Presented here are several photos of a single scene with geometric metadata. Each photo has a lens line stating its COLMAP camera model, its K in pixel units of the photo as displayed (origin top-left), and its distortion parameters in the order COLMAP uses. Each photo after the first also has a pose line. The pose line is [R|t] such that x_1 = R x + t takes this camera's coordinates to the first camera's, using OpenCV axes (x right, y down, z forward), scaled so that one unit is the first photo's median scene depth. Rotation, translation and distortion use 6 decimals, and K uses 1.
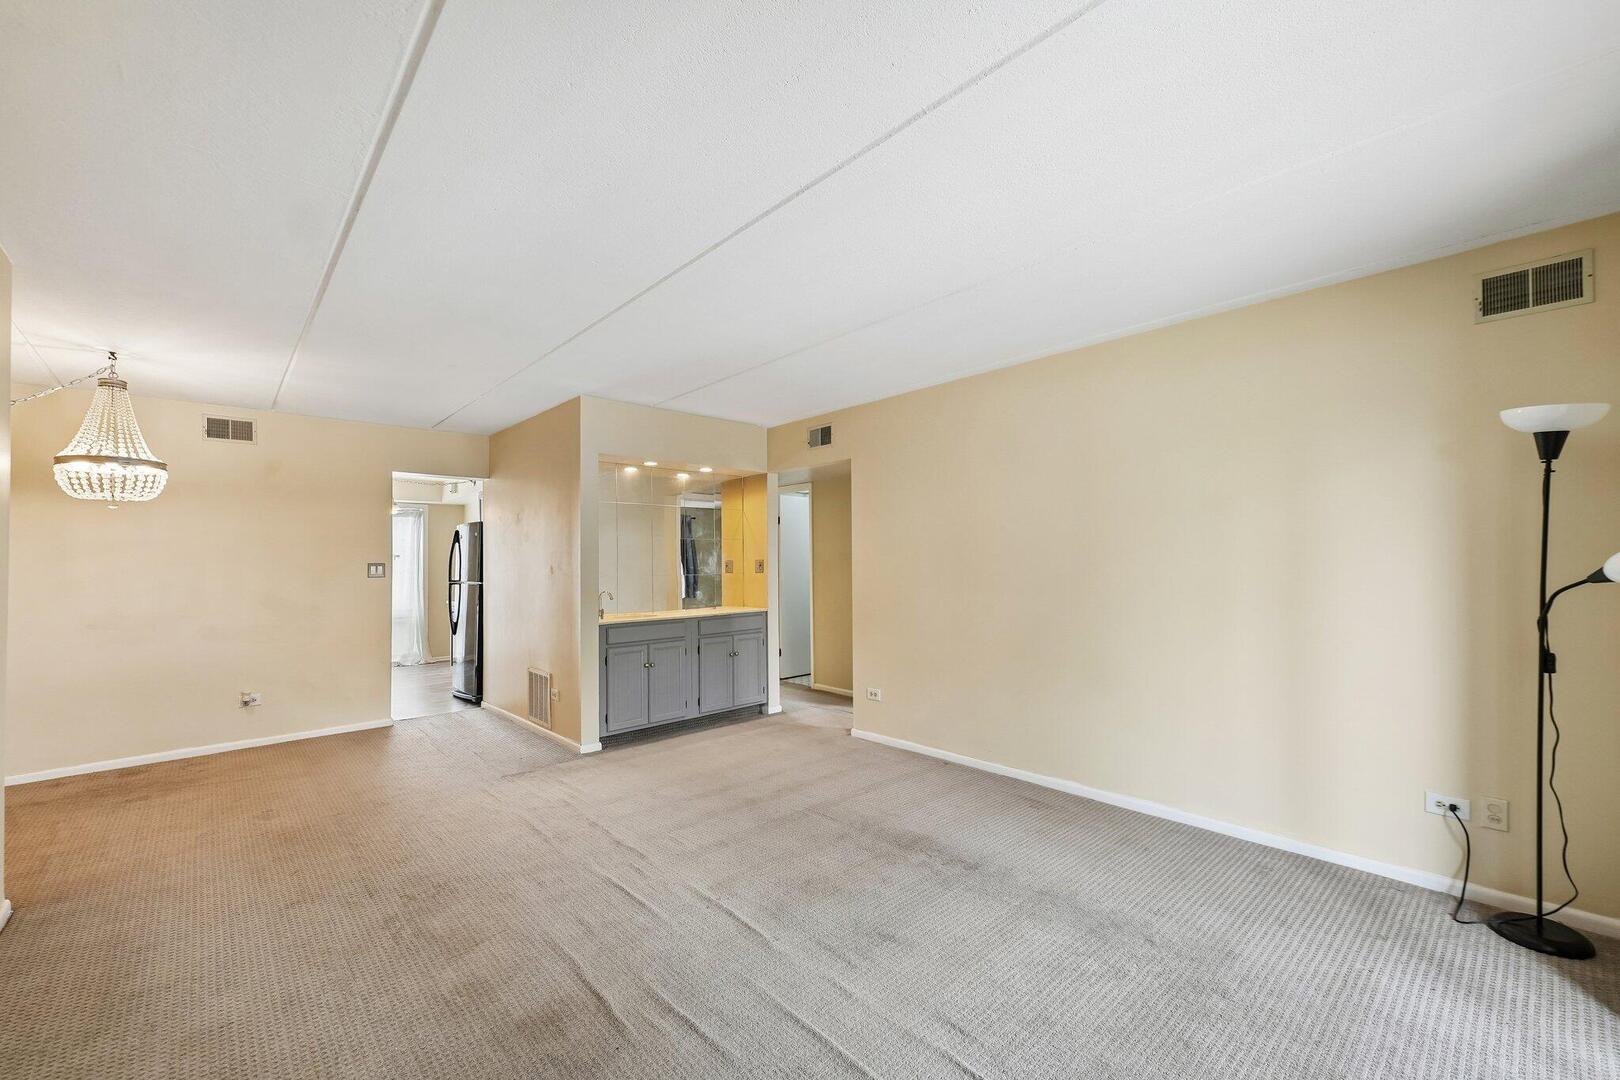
lens RADIAL K [[657.9, 0, 819.4], [0, 657.9, 568.1], [0, 0, 1]] dist [0.003091, -0.000194]
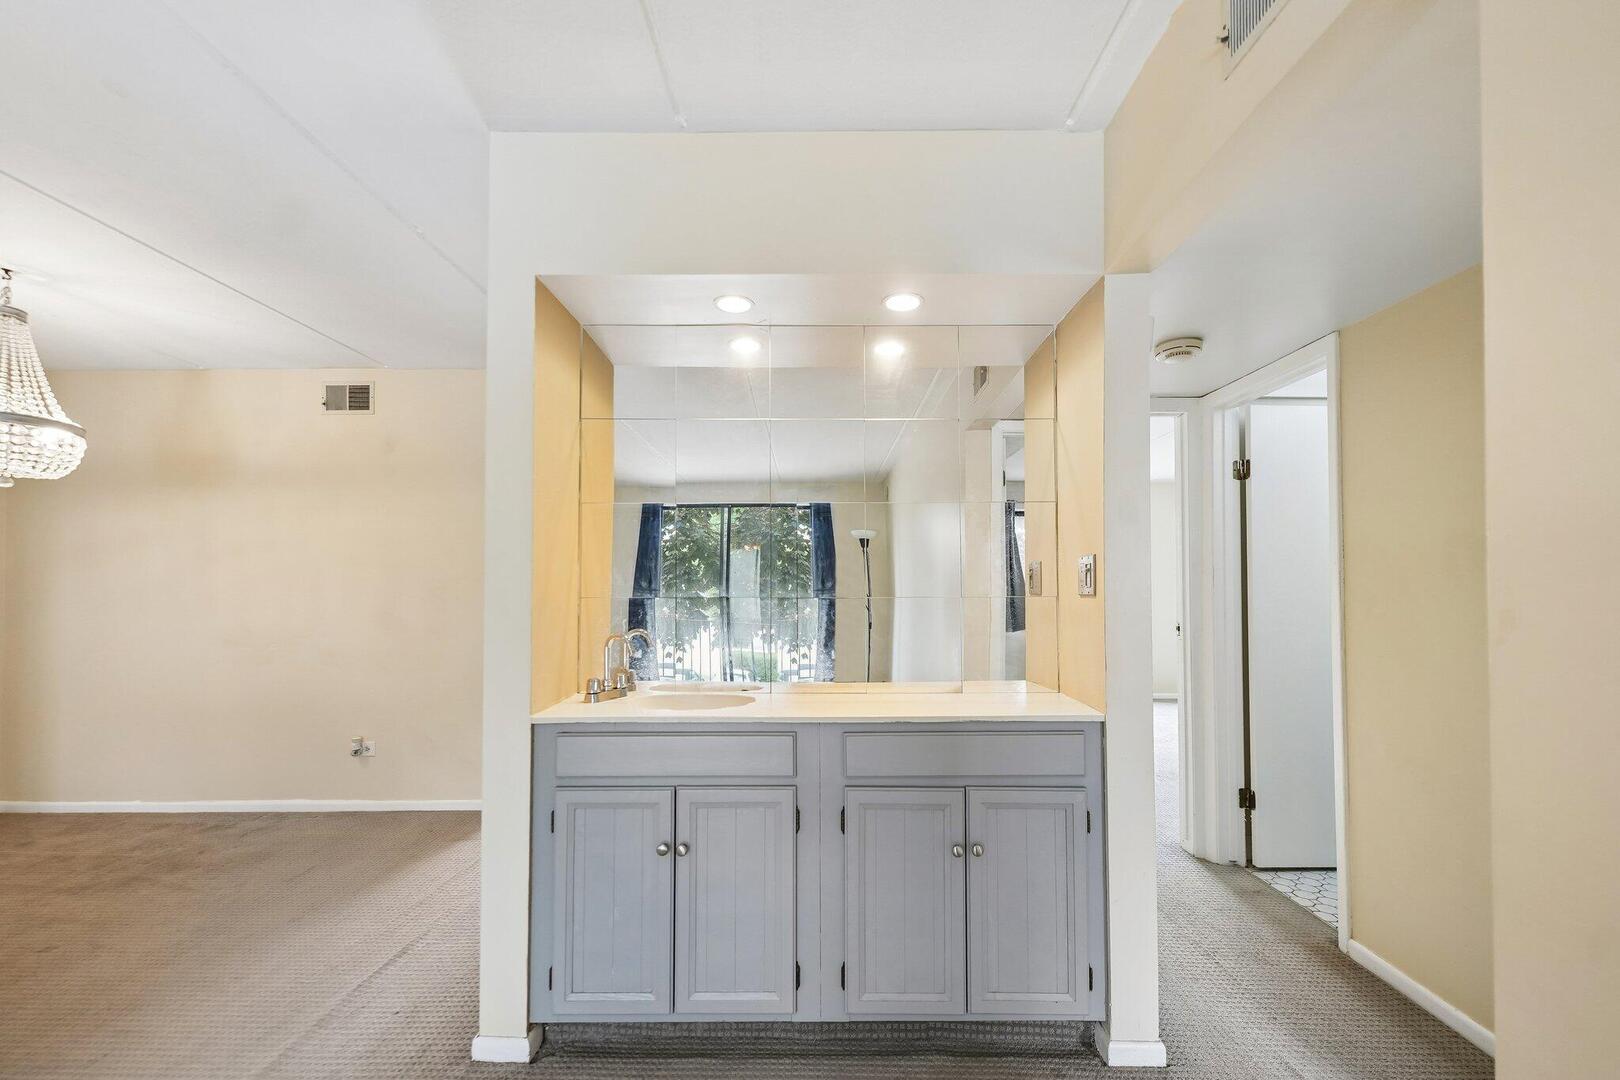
lens RADIAL K [[657.9, 0, 819.4], [0, 657.9, 568.1], [0, 0, 1]] dist [0.003091, -0.000194]
pose [[0.711424, -0.007486, -0.702723, 0.045914], [-0.013283, 0.999621, -0.024096, 0.002554], [0.702638, 0.026477, 0.711055, 0.726211]]
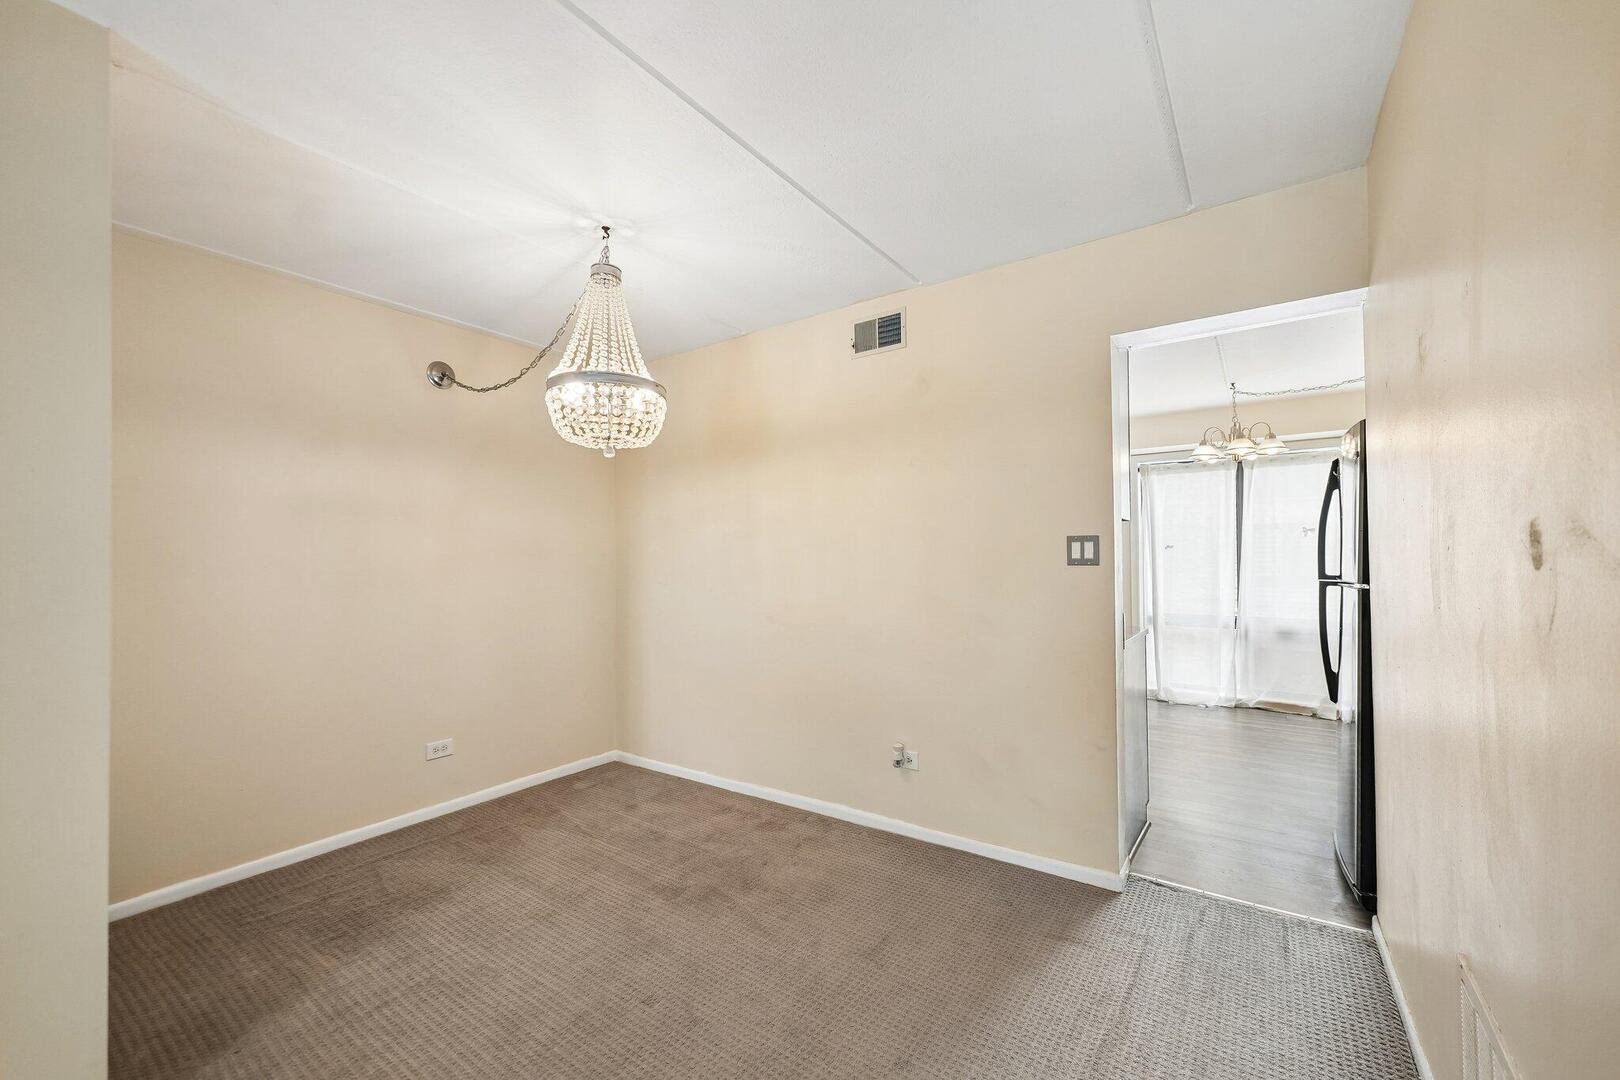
lens RADIAL K [[648.5, 0, 814.6], [0, 648.5, 543.0], [0, 0, 1]] dist [0.000960, -0.000237]
pose [[0.189565, -0.011342, -0.981803, -0.243900], [-0.004276, 0.999914, -0.012377, 0.004310], [0.981859, 0.006544, 0.189500, 0.705259]]
